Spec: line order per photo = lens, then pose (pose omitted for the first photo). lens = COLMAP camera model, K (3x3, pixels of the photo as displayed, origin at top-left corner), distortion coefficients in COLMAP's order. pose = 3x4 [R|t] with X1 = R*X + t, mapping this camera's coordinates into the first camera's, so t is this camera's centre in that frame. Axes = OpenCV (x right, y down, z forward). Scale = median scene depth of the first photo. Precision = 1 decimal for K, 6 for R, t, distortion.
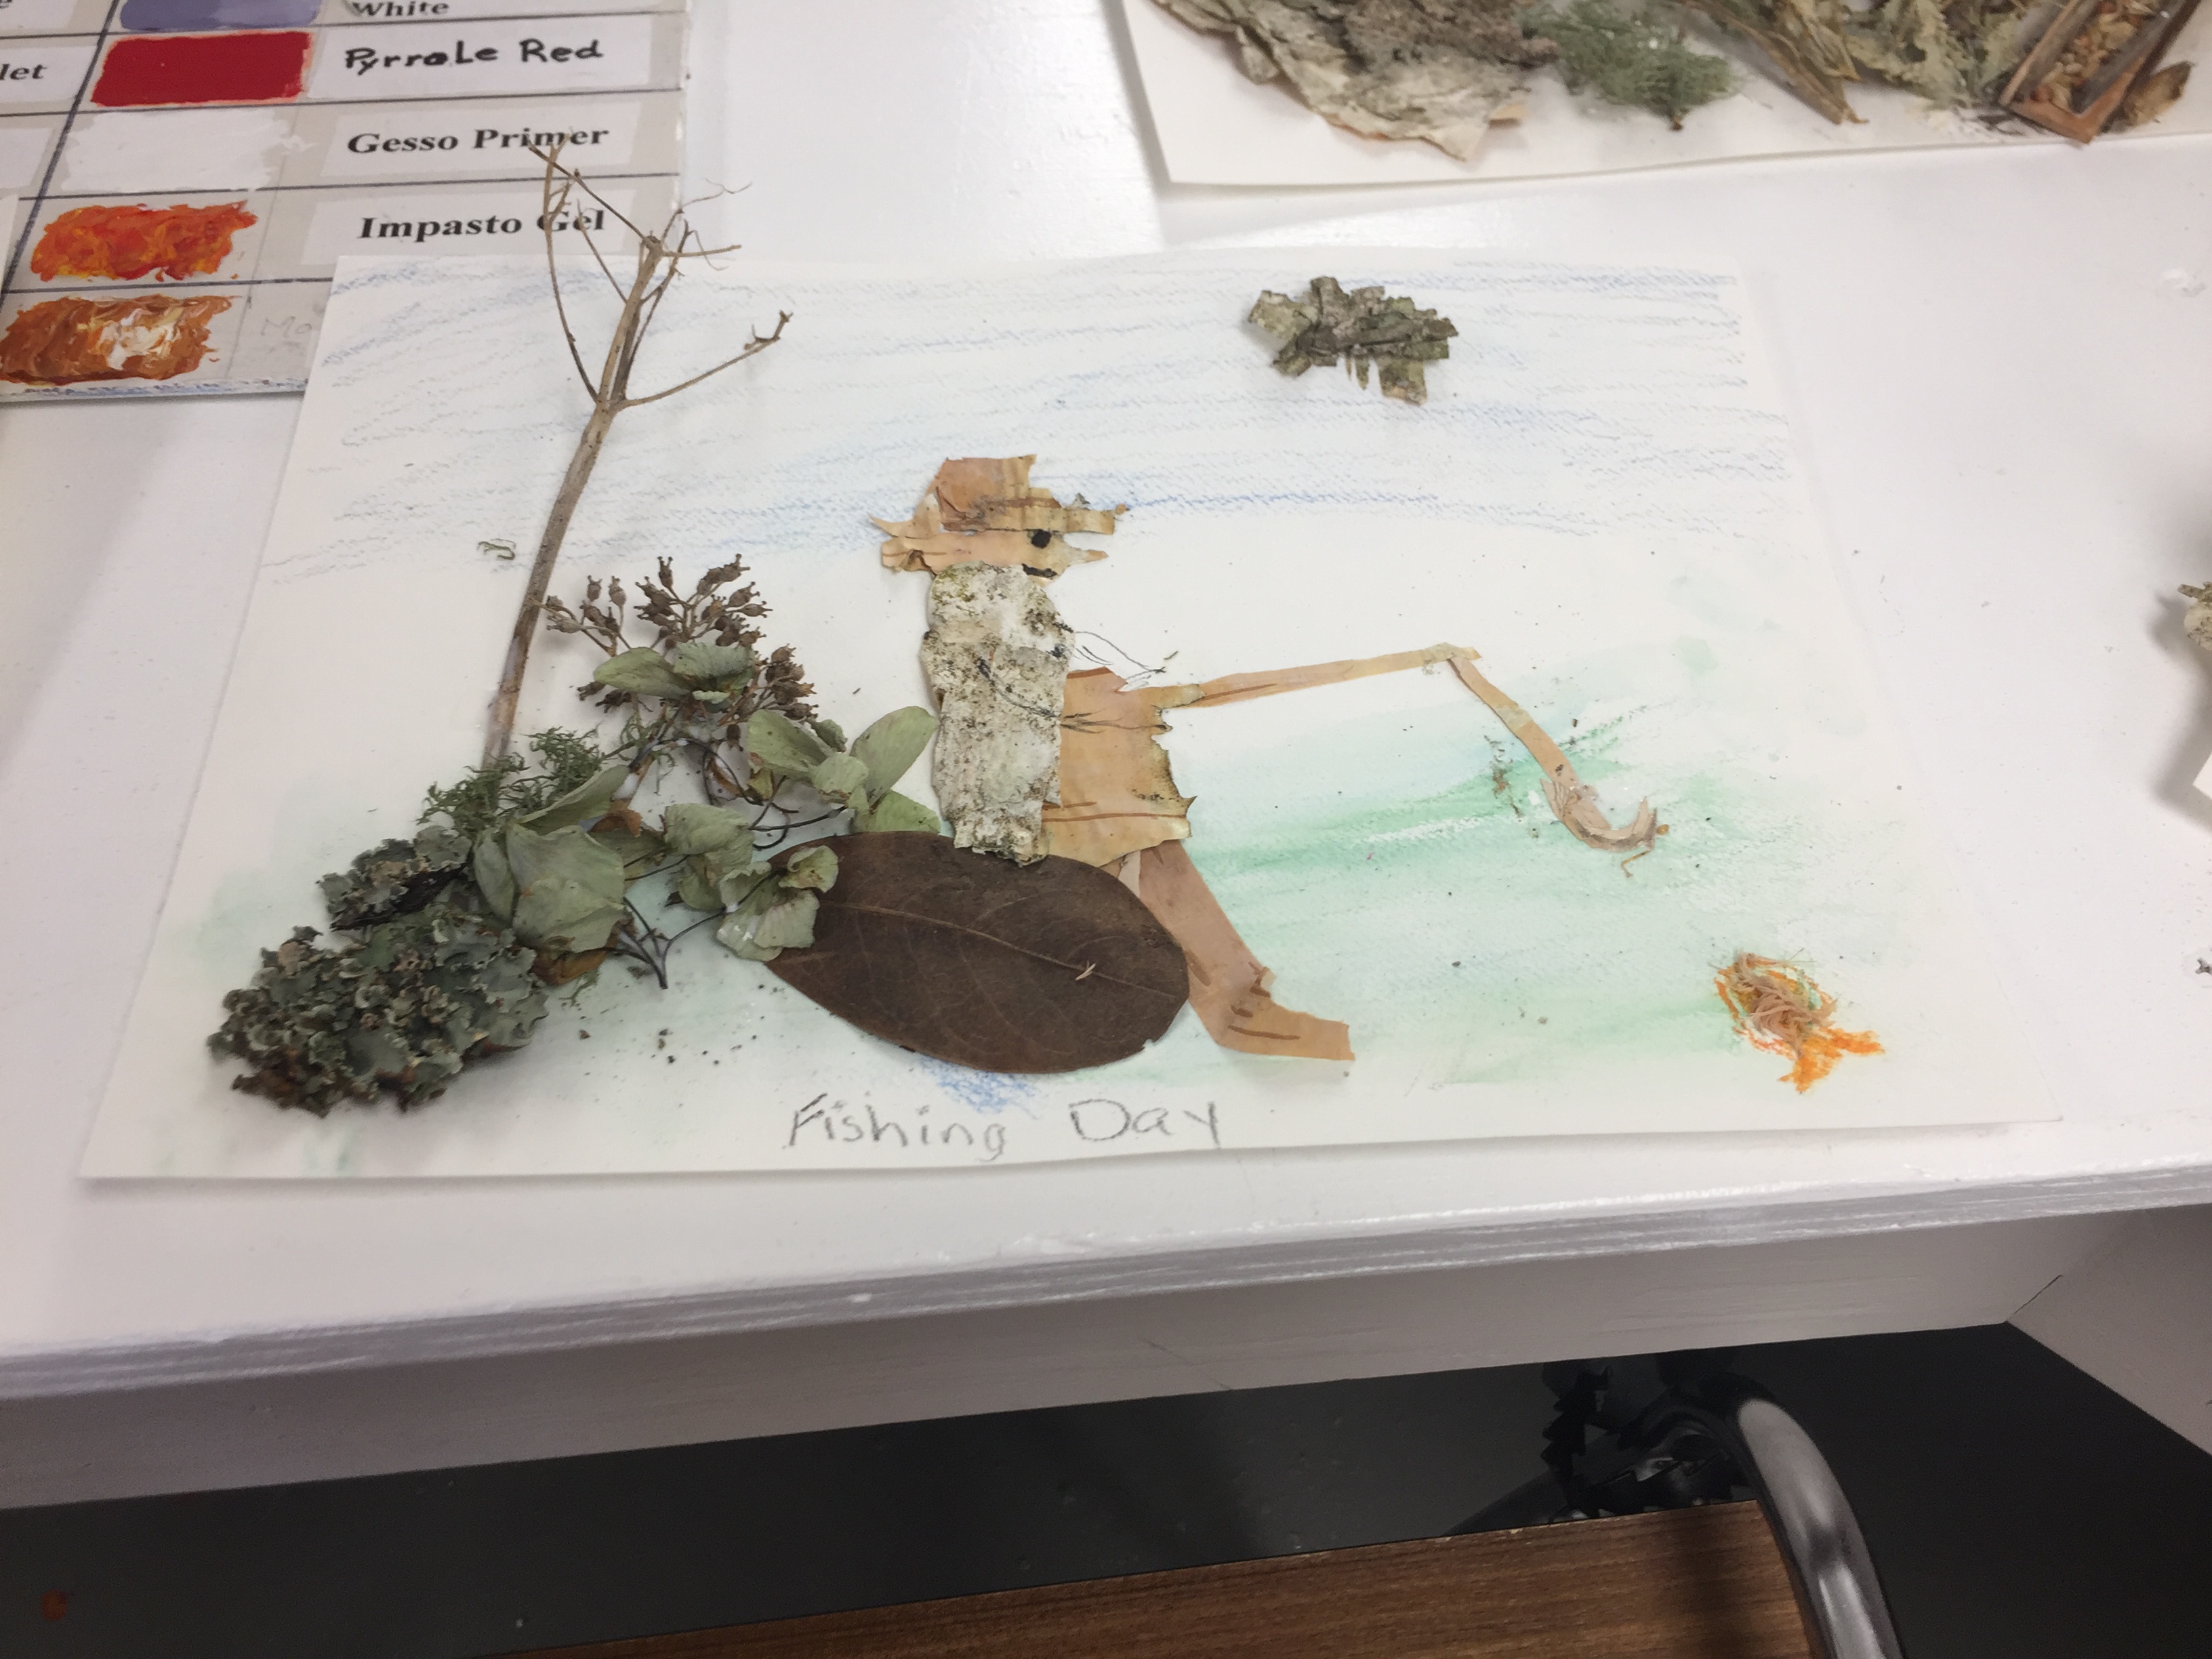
lens RADIAL K [[1875.7, 0, 1100.9], [0, 1875.7, 806.1], [0, 0, 1]] dist [0.044437, -0.021714]
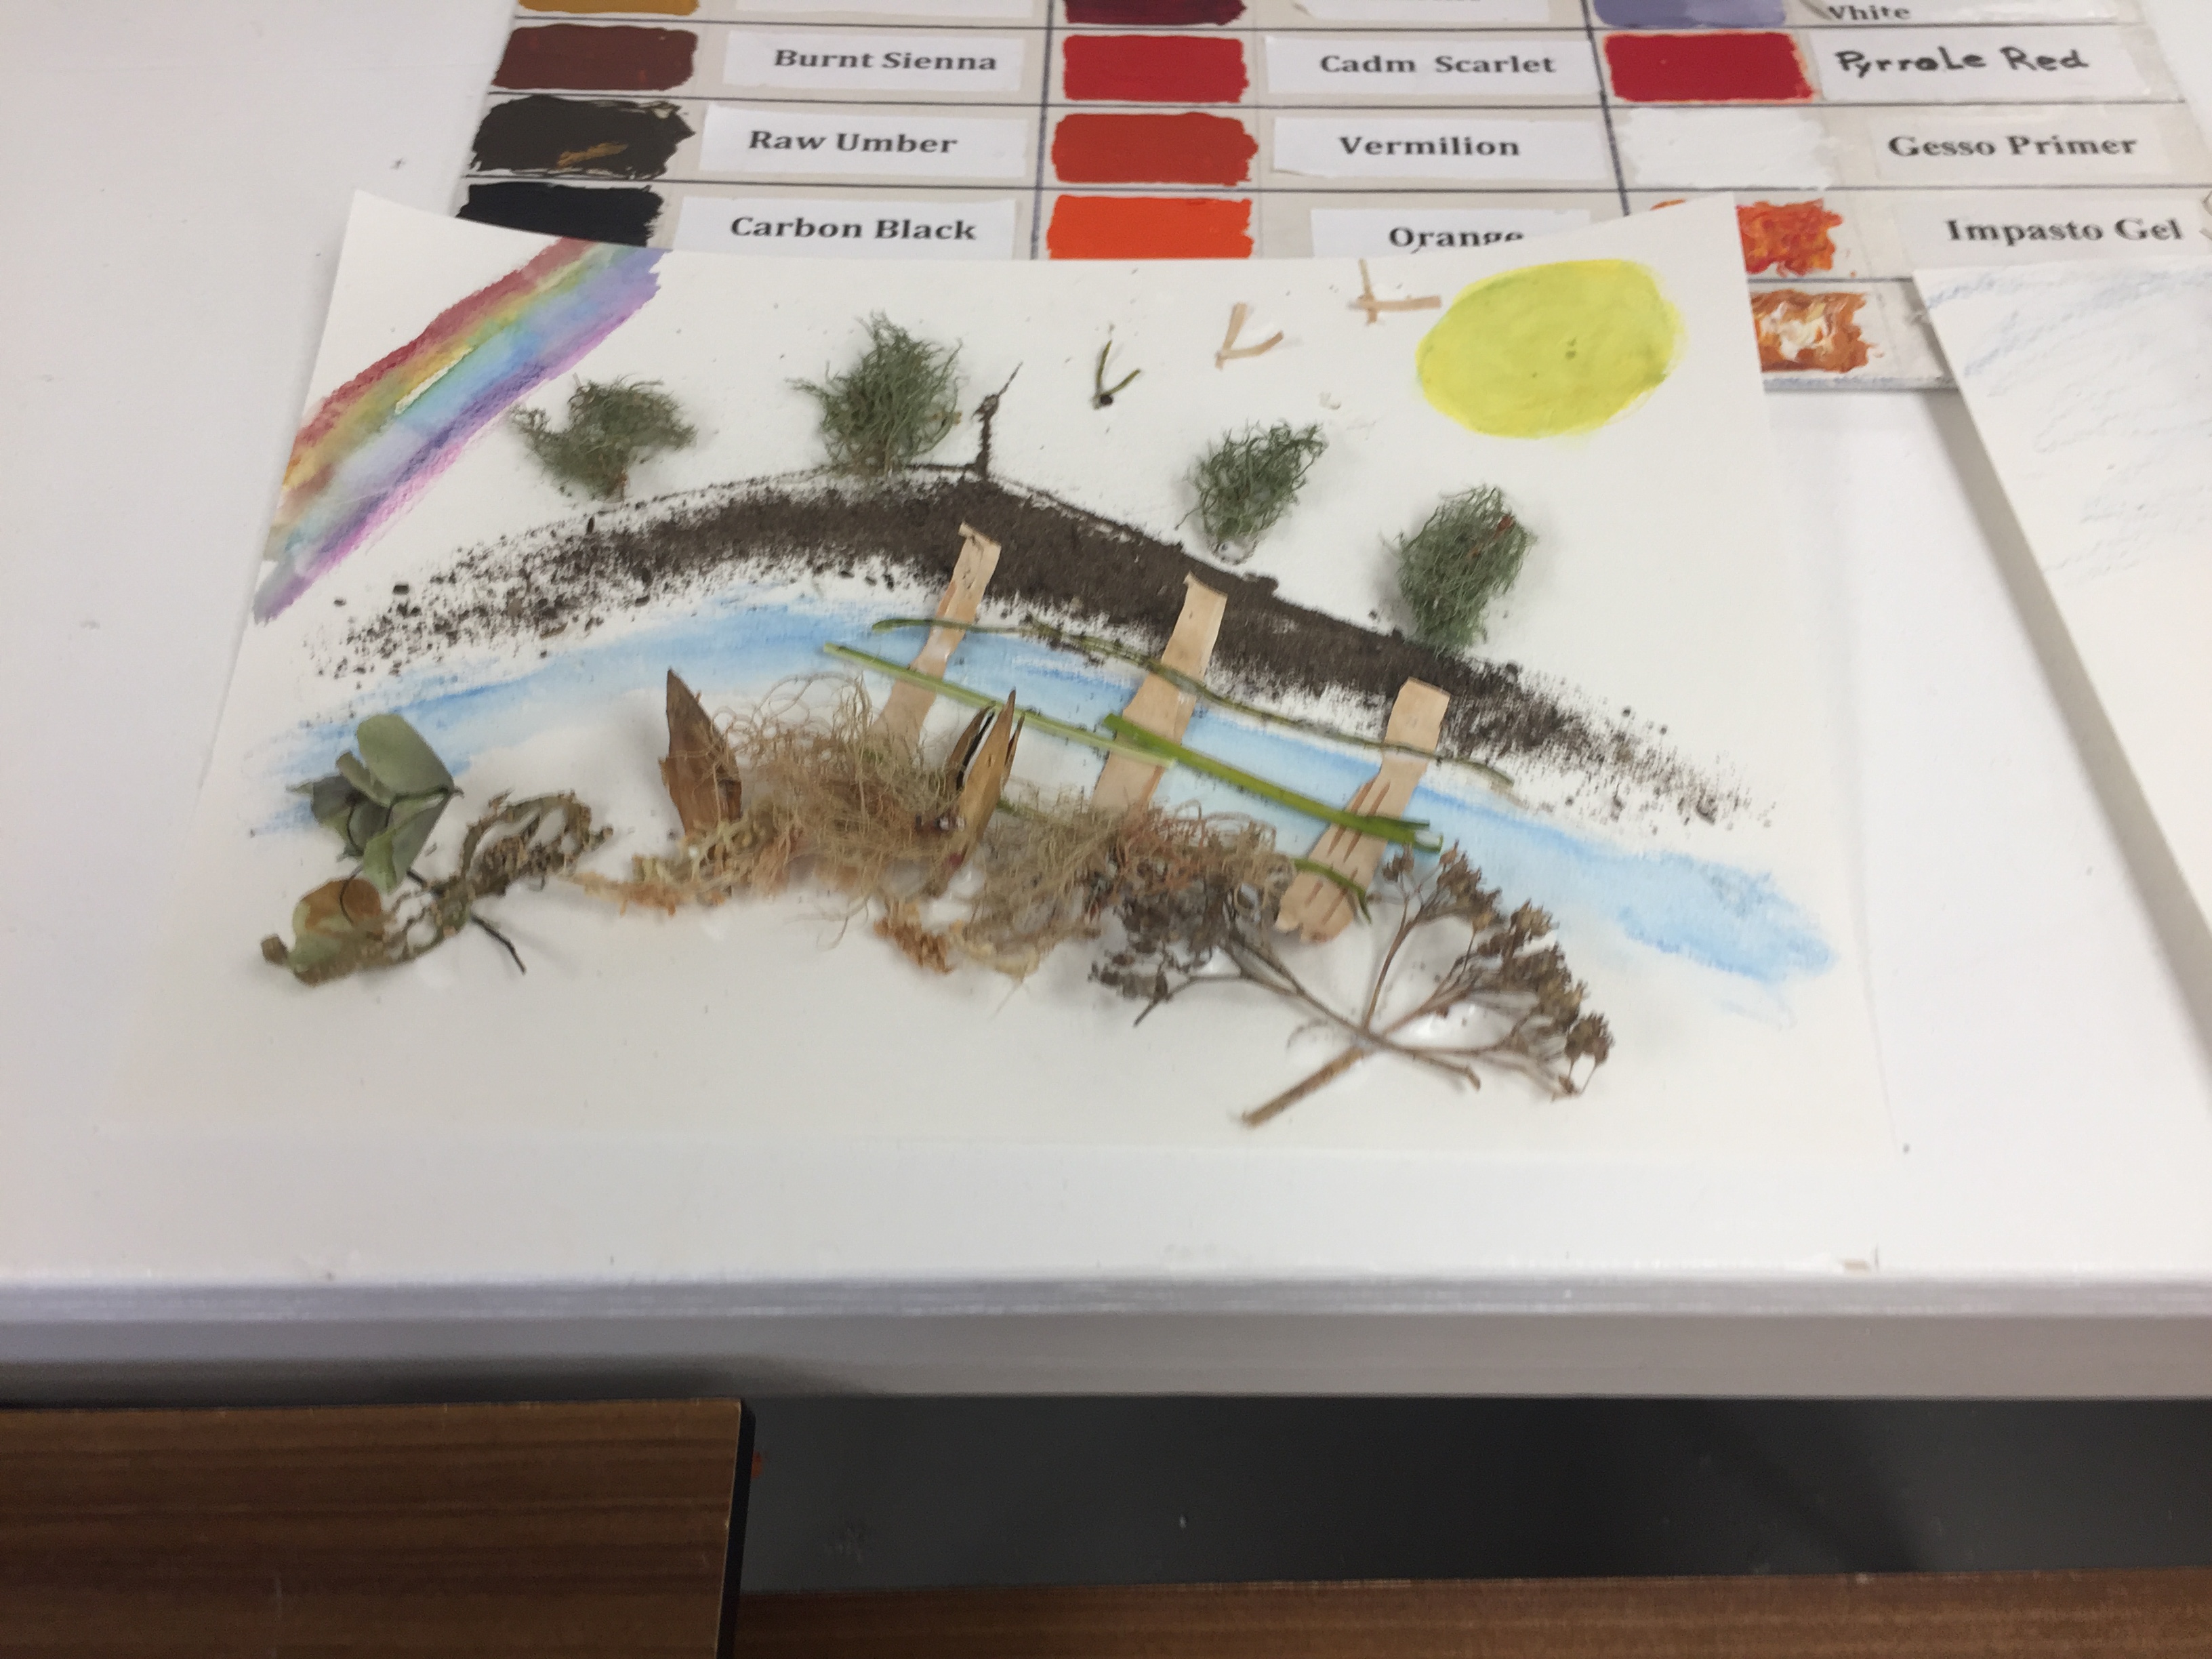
lens RADIAL K [[1875.7, 0, 1106.8], [0, 1875.7, 849.1], [0, 0, 1]] dist [0.044437, -0.021714]
pose [[0.997093, 0.063949, -0.041420, -0.716475], [-0.063651, 0.997936, 0.008488, 0.039449], [0.041877, -0.005827, 0.999106, -0.024654]]
